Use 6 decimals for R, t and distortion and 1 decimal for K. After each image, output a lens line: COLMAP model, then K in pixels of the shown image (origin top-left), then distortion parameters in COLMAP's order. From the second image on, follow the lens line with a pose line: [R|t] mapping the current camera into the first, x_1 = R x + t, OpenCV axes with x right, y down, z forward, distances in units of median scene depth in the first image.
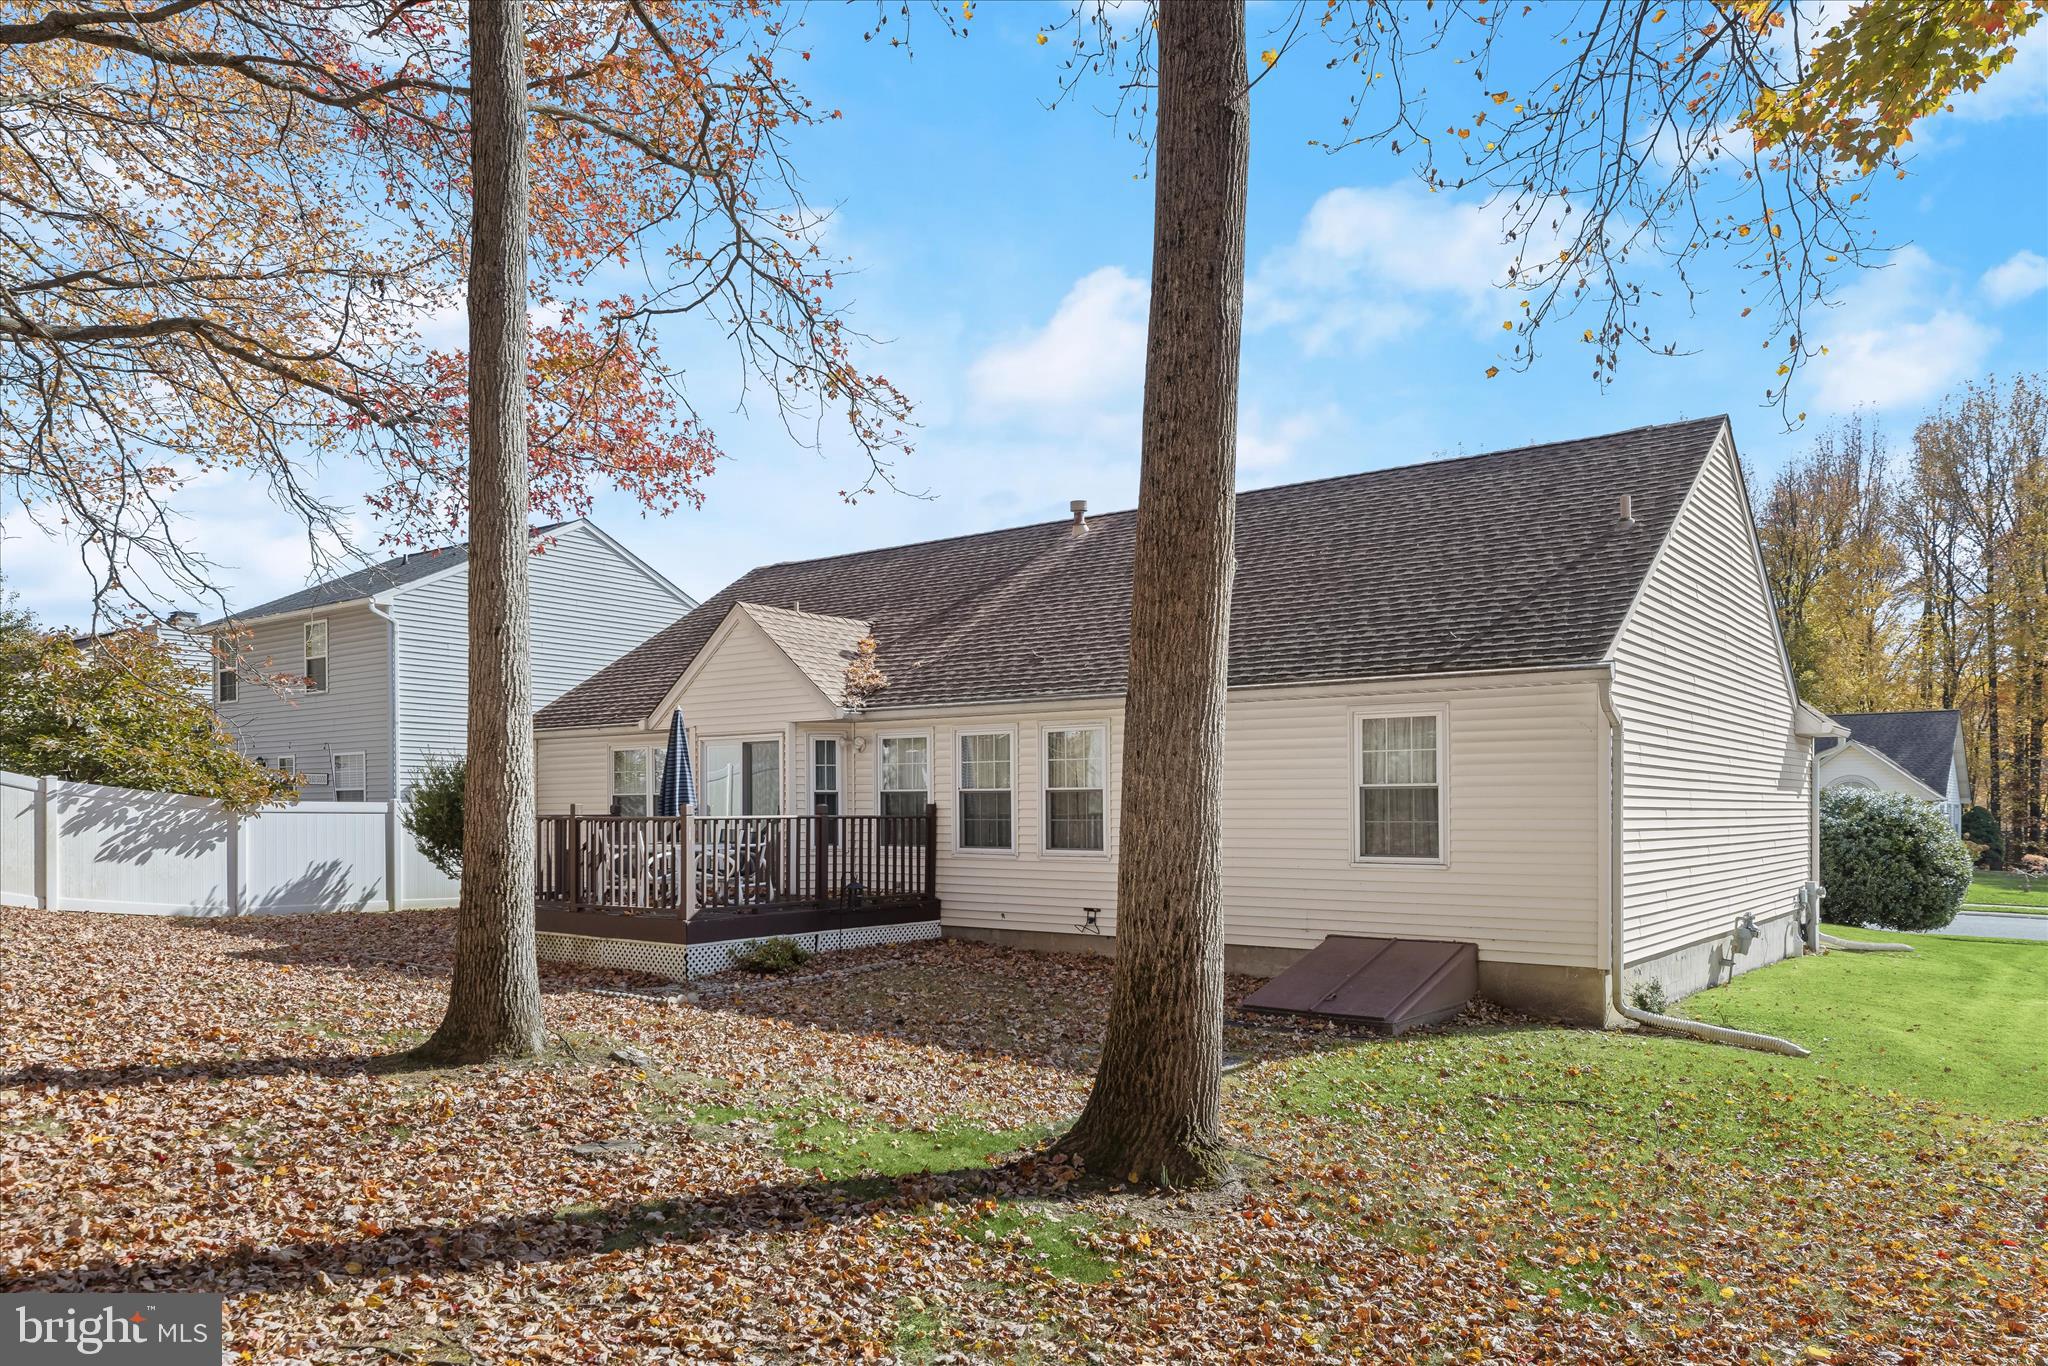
lens RADIAL K [[1332.8, 0, 1021.6], [0, 1332.8, 632.1], [0, 0, 1]] dist [-0.034122, 0.002806]
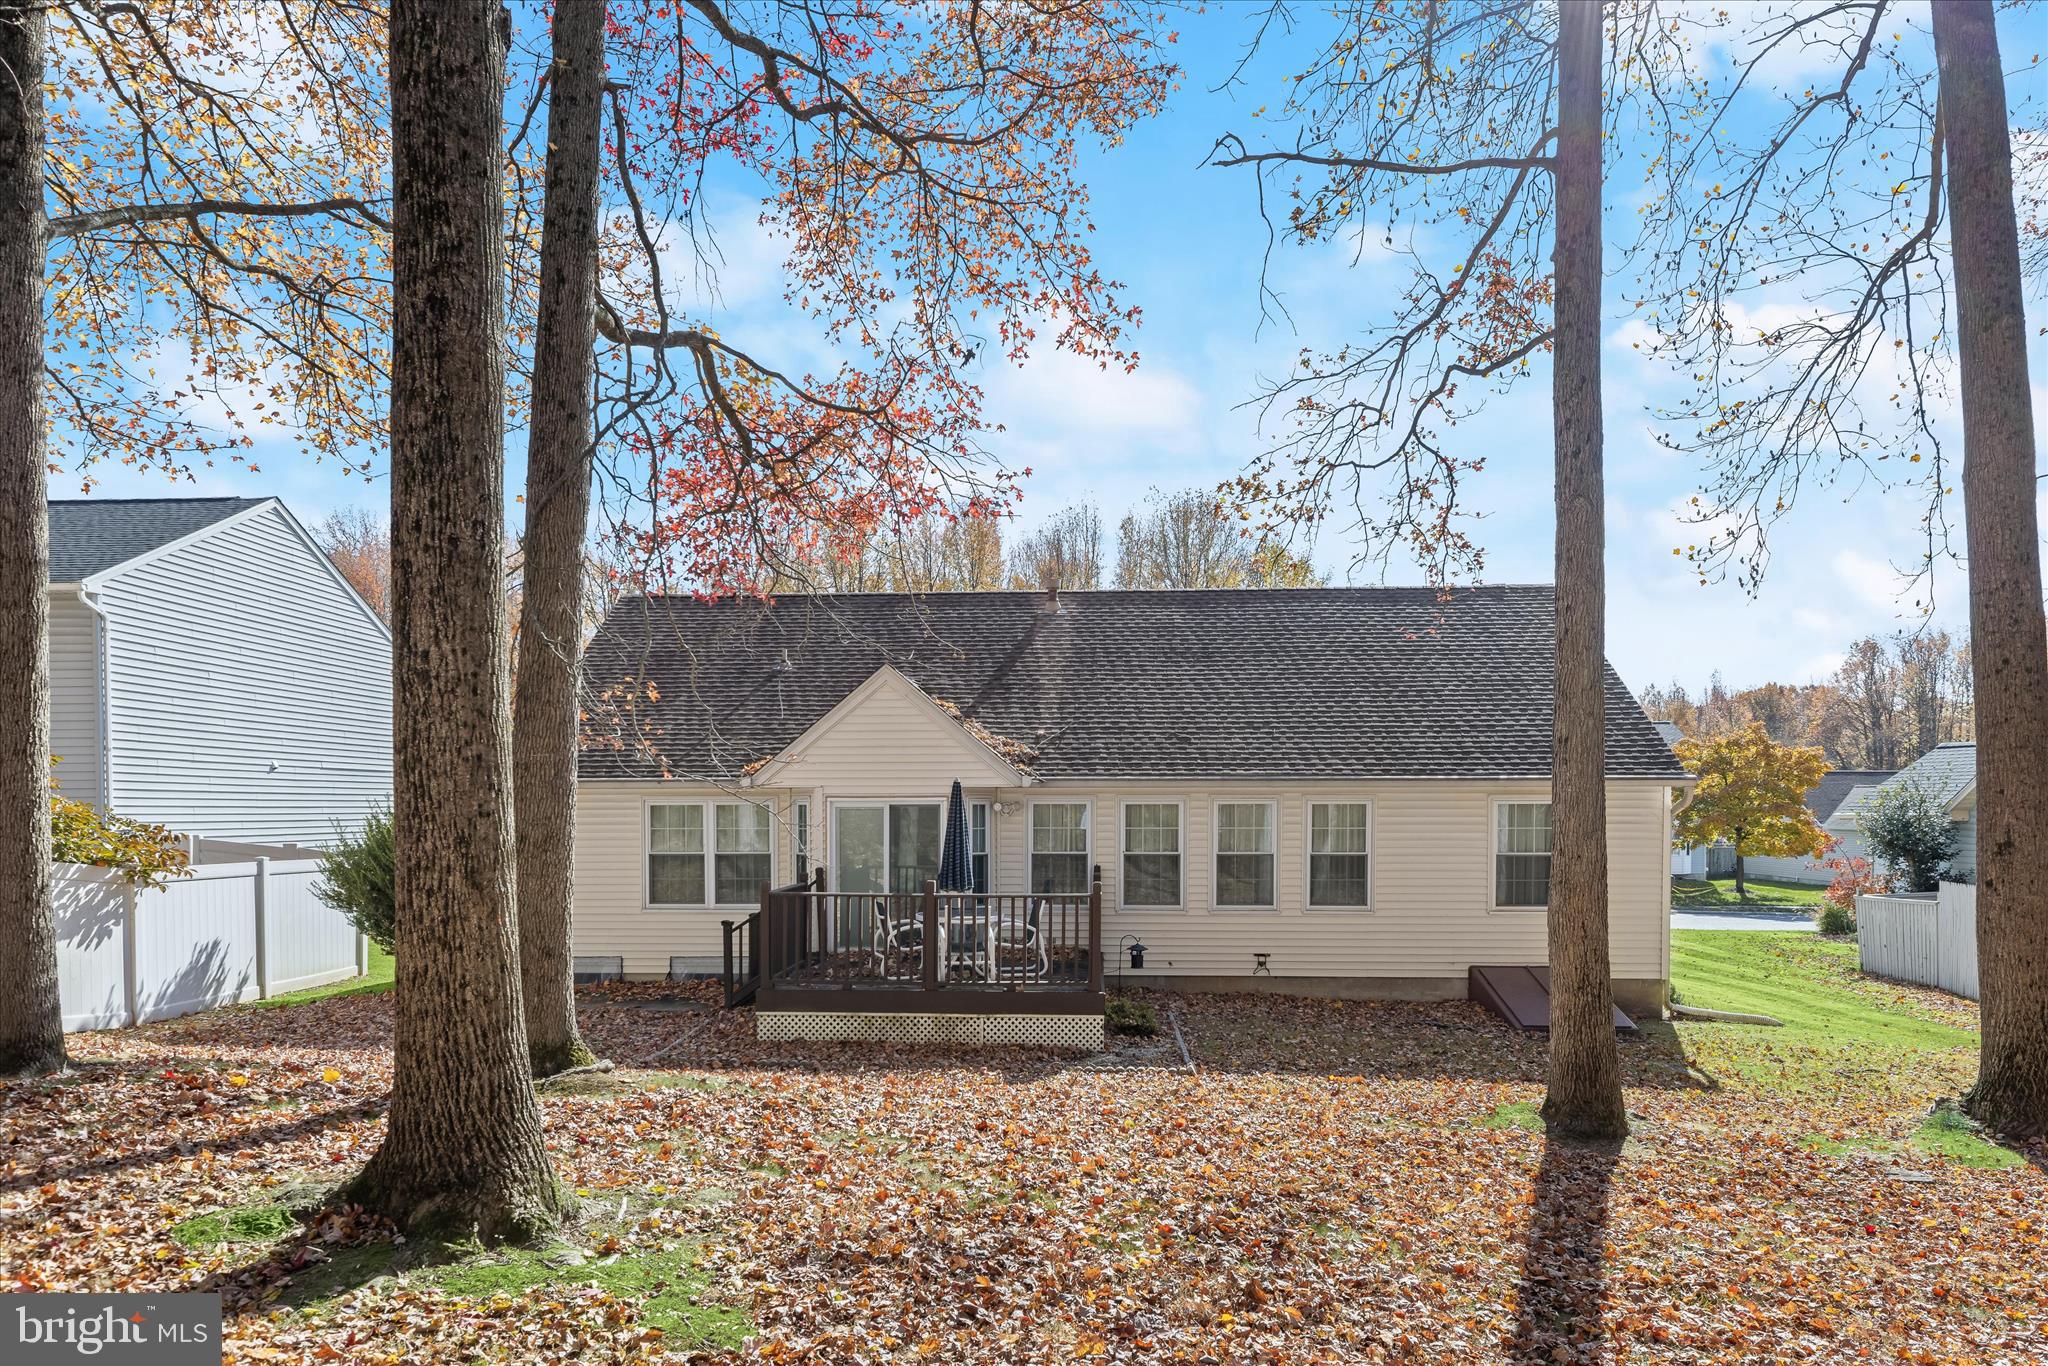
lens RADIAL K [[1318.4, 0, 1030.5], [0, 1318.4, 680.4], [0, 0, 1]] dist [-0.070906, 0.060639]
pose [[0.828469, 0.057540, 0.557072, -0.630601], [-0.074711, 0.997172, 0.008111, -0.023510], [-0.555030, -0.048339, 0.830425, 0.126045]]
